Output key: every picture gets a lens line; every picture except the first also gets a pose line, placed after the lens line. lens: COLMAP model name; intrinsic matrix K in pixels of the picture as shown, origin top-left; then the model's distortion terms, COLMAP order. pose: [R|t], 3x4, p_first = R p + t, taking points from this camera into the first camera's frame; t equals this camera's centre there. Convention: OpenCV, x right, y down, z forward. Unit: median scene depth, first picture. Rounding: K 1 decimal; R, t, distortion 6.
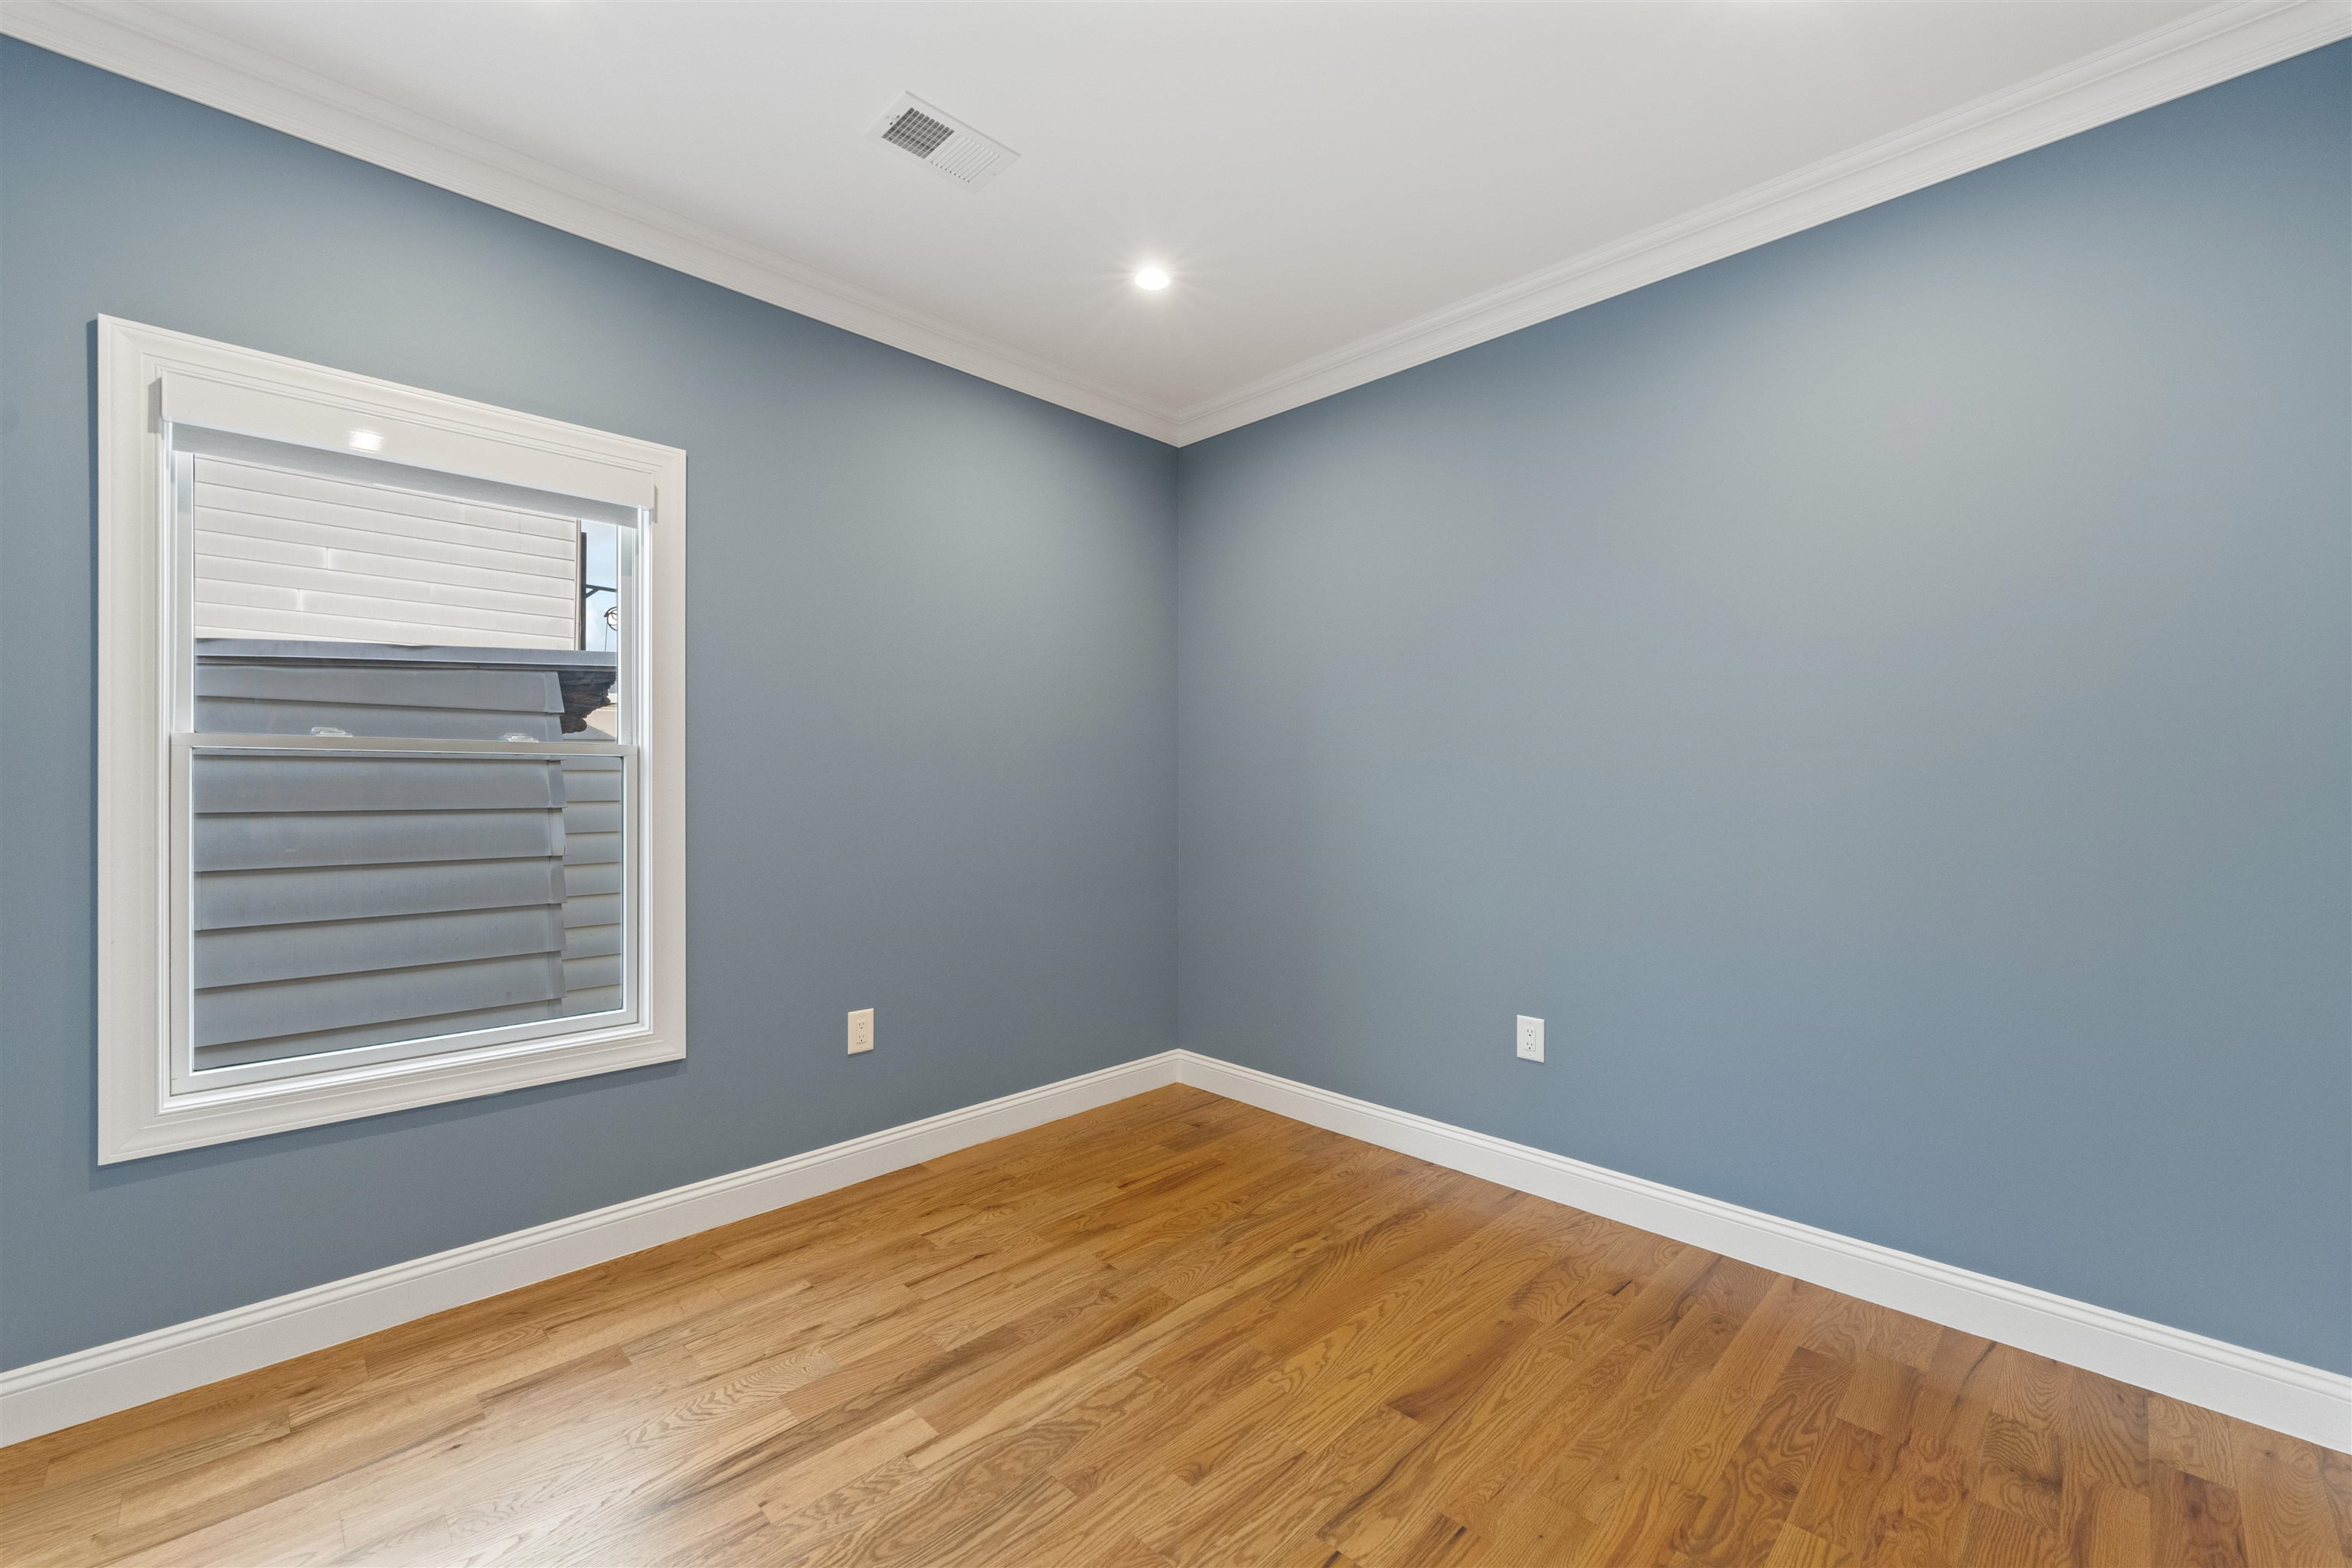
lens RADIAL K [[951.9, 0, 1171.0], [0, 951.9, 767.8], [0, 0, 1]] dist [-0.000195, 0.000134]
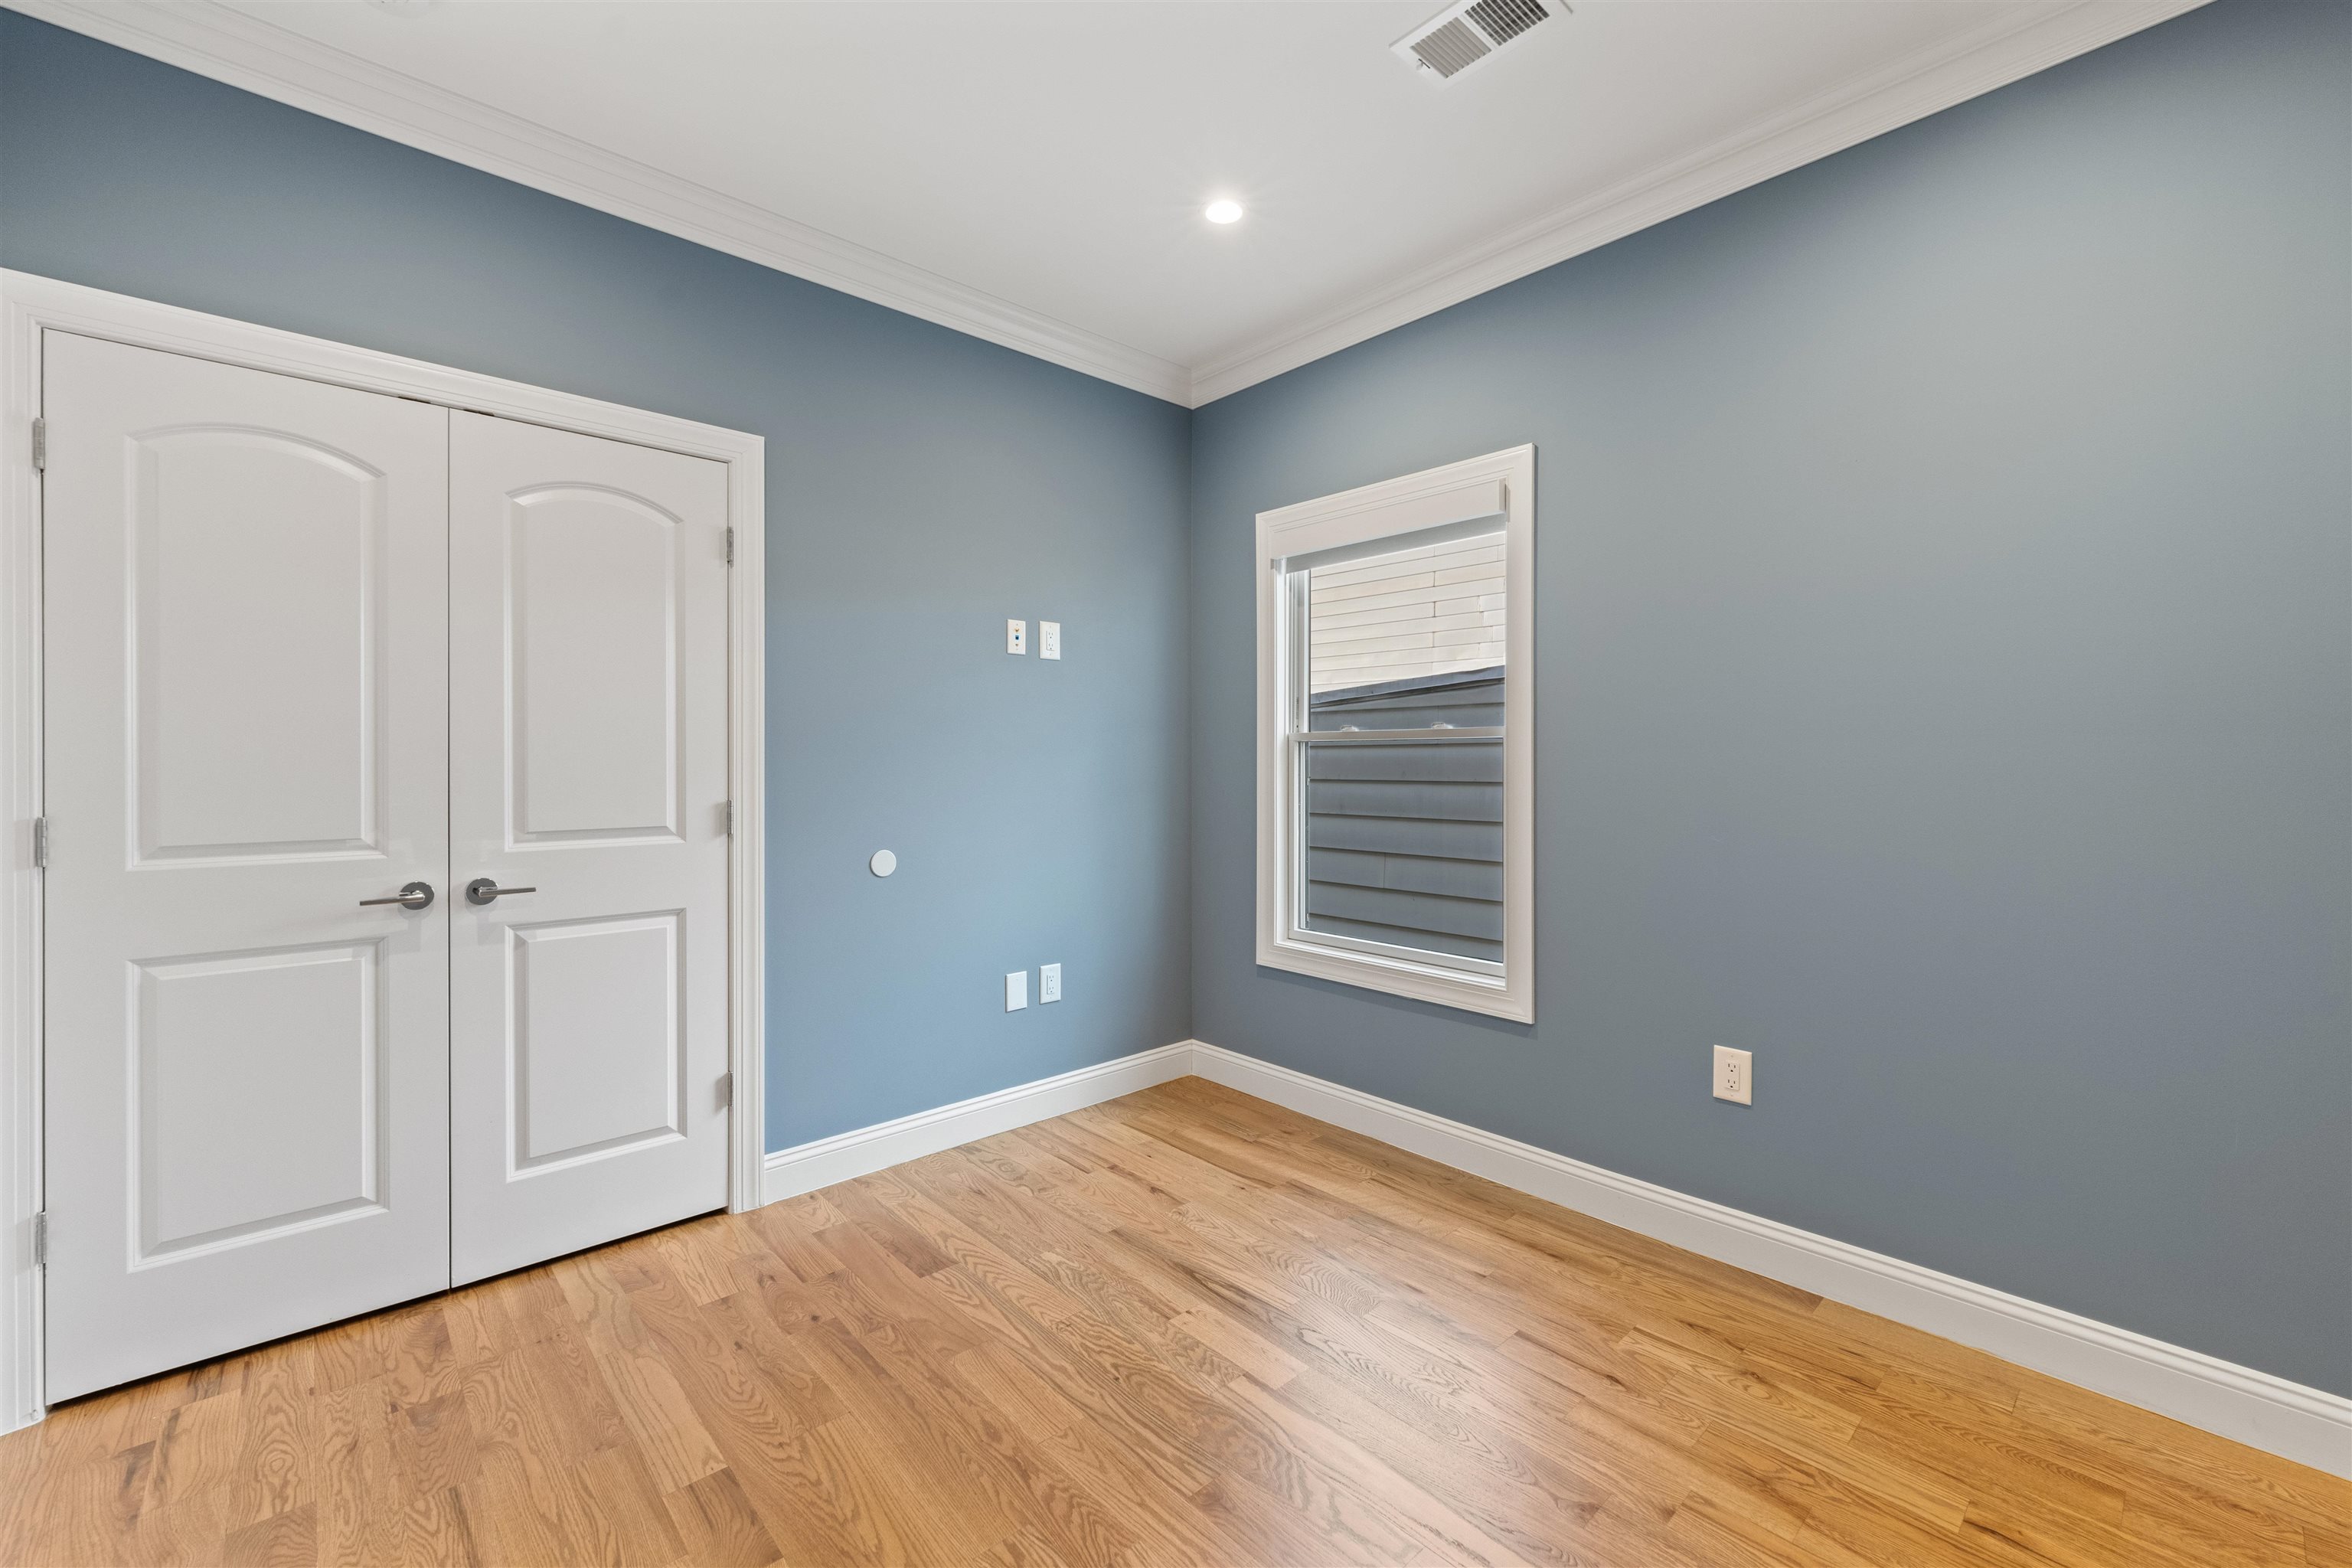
lens RADIAL K [[962.1, 0, 1175.3], [0, 962.1, 738.4], [0, 0, 1]] dist [0.000327, 0.000061]
pose [[-0.037417, -0.022543, -0.999045, 0.596792], [0.016061, 0.999603, -0.023157, 0.009155], [0.999171, -0.016912, -0.037040, 0.682311]]
